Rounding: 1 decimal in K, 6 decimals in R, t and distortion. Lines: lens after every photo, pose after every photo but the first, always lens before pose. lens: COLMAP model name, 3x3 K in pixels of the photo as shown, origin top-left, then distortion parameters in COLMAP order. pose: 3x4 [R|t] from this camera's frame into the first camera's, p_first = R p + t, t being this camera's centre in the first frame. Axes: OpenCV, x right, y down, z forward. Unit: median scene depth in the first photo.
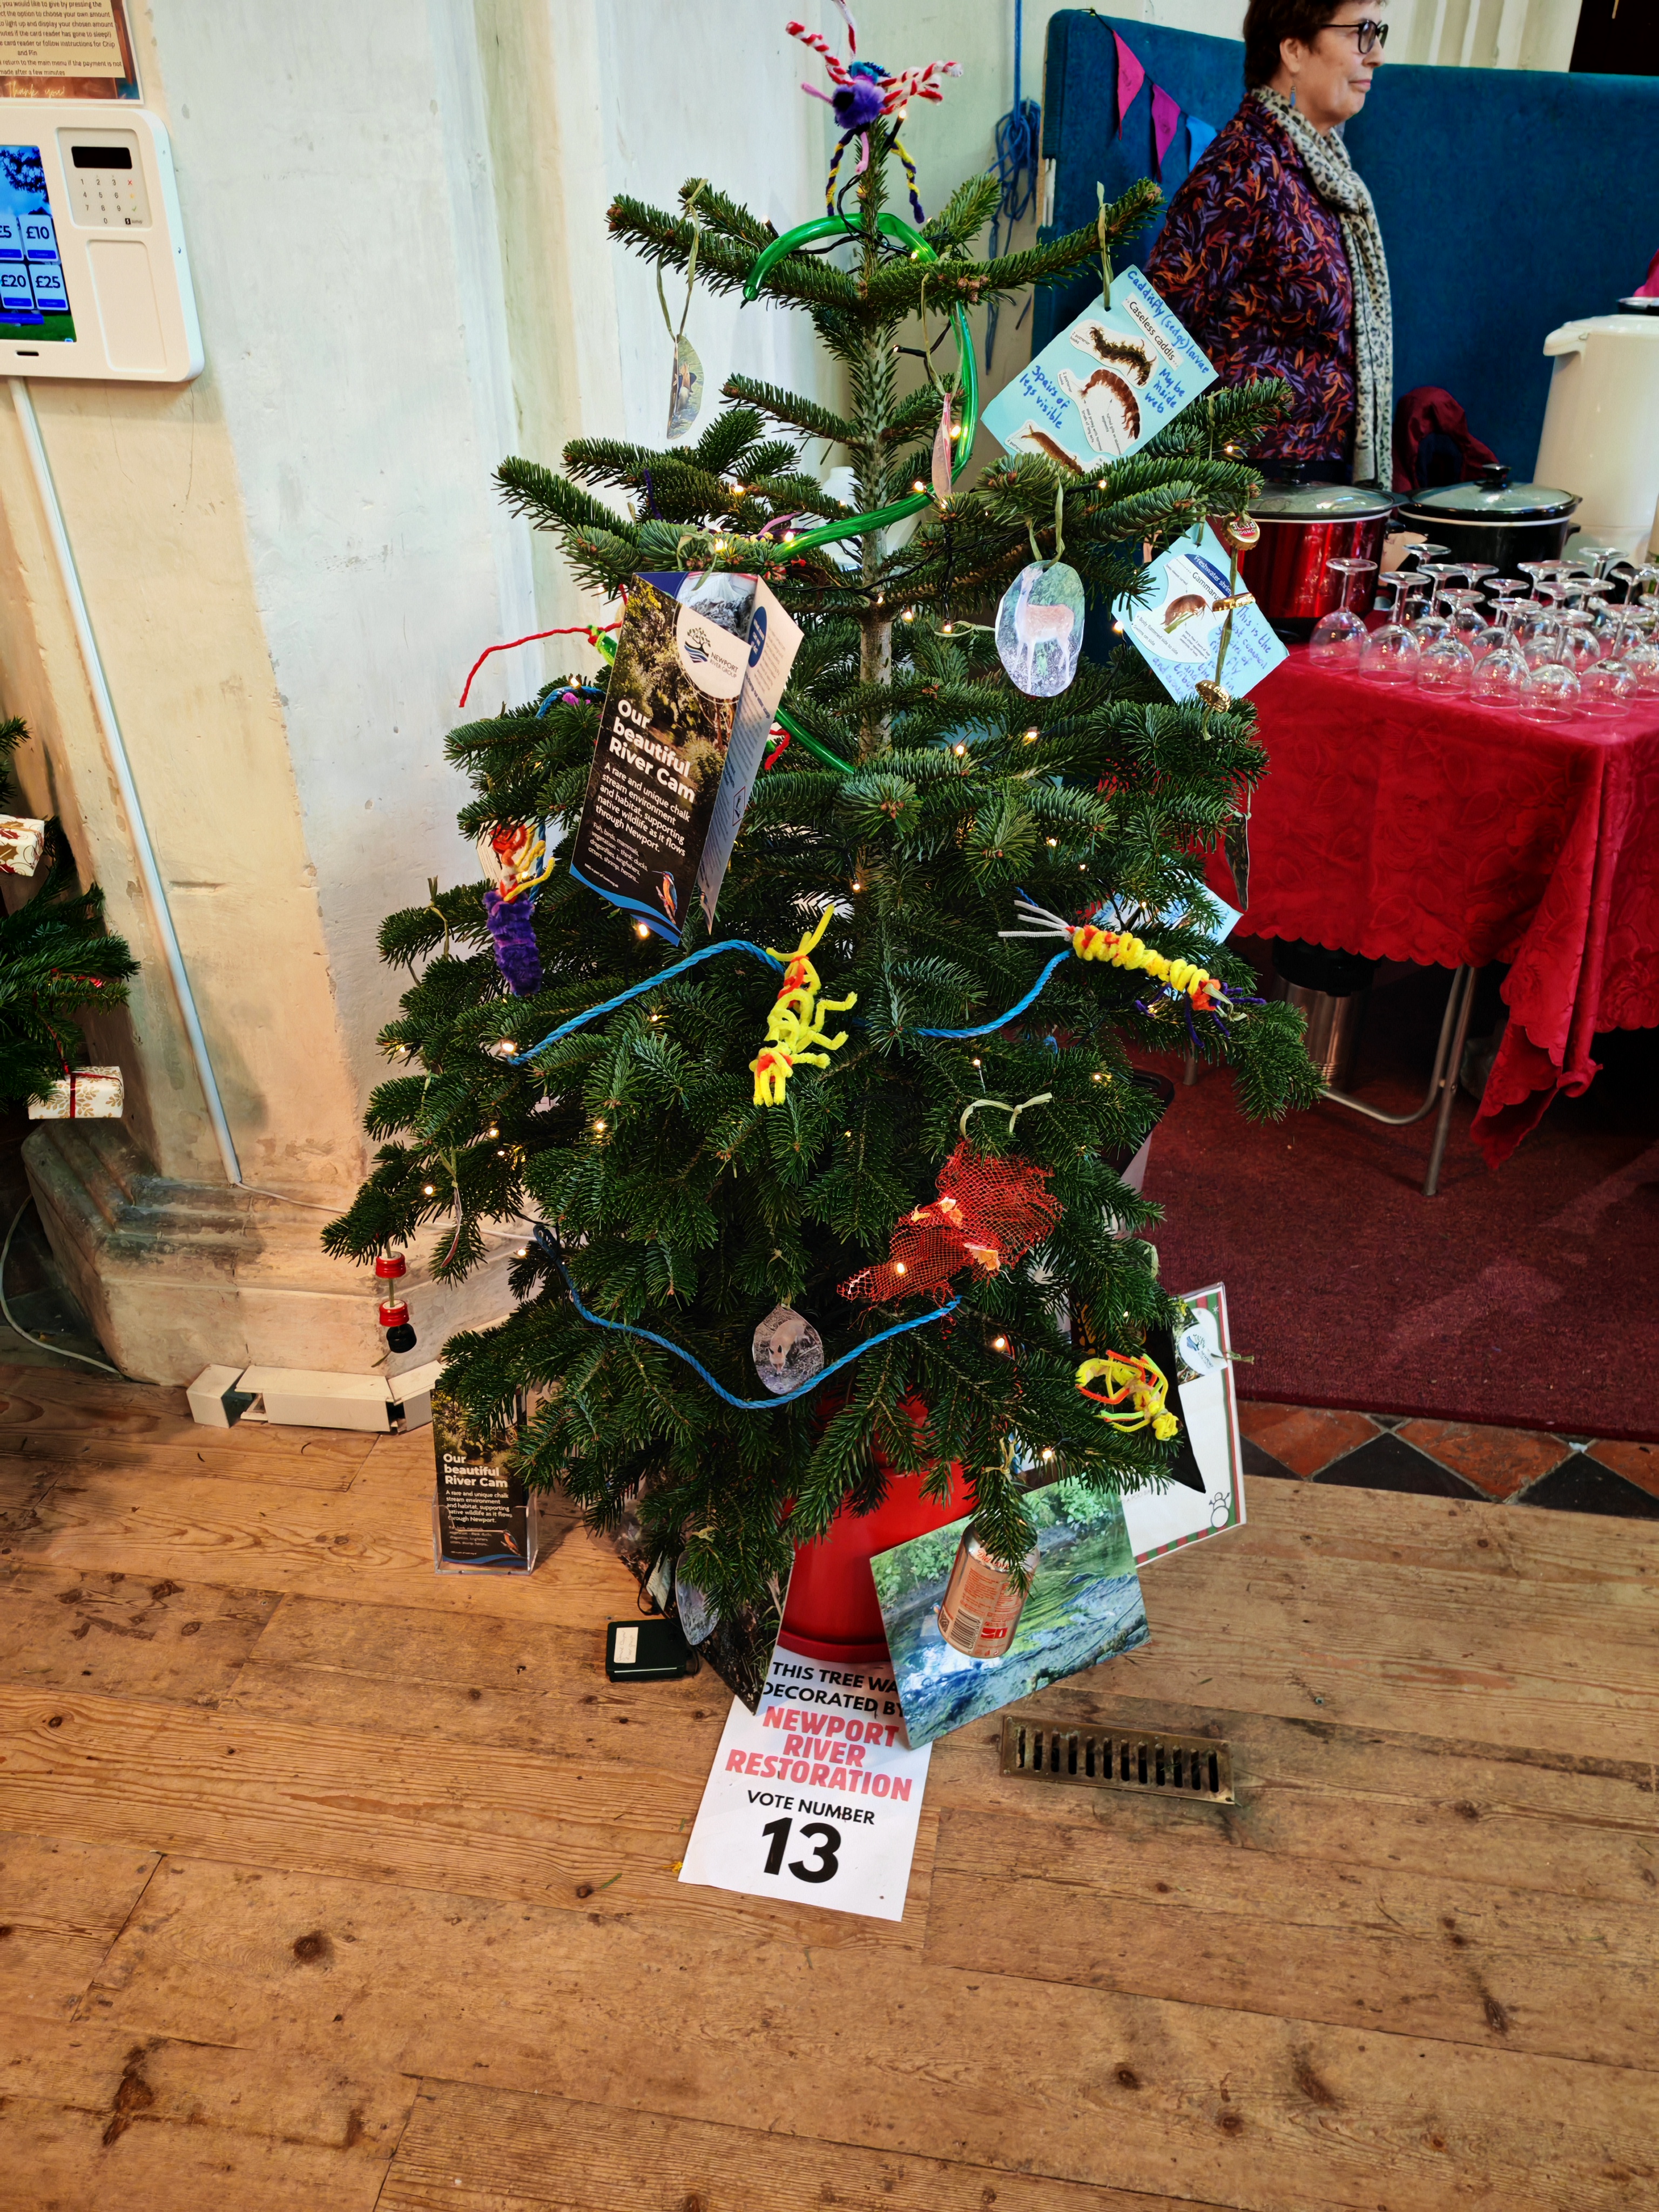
lens RADIAL K [[1734.0, 0, 832.8], [0, 1734.0, 1113.9], [0, 0, 1]] dist [0.061861, -0.035990]
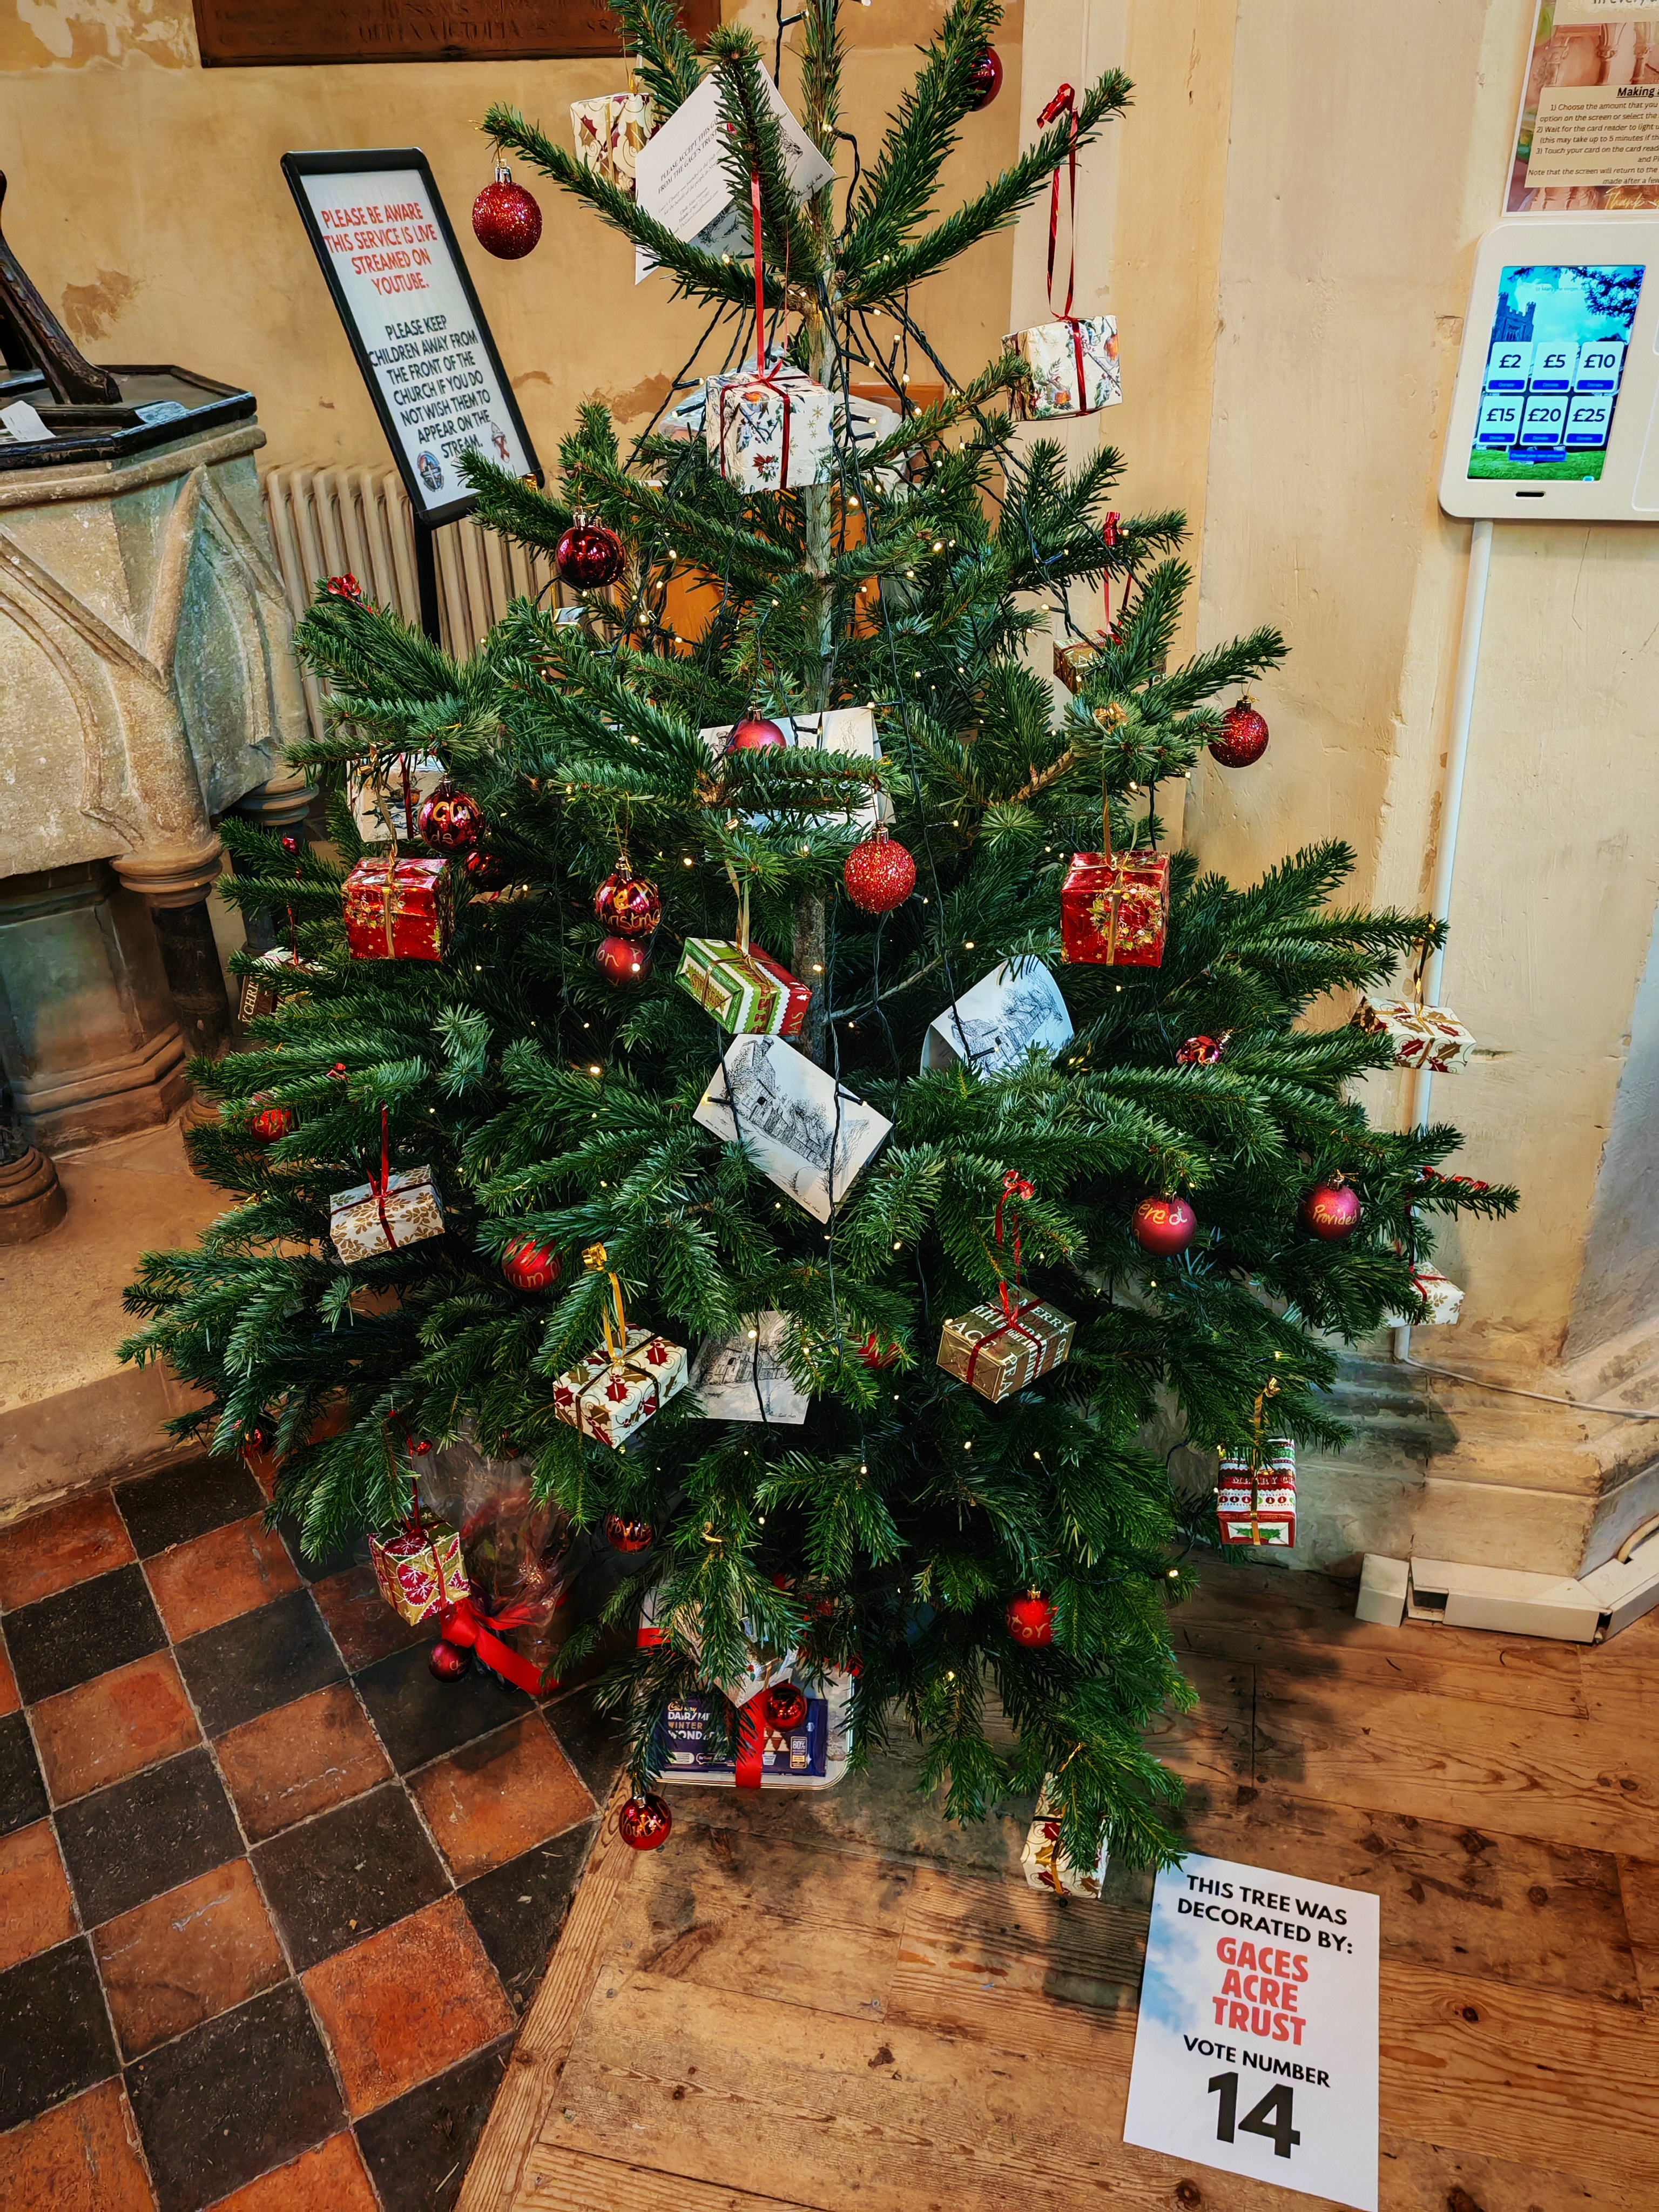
lens RADIAL K [[1734.0, 0, 825.5], [0, 1734.0, 1098.3], [0, 0, 1]] dist [0.061861, -0.035990]
pose [[0.998165, 0.012704, -0.059211, -0.671701], [-0.011235, 0.999622, 0.025080, -0.131532], [0.059507, -0.024368, 0.997930, 0.085584]]
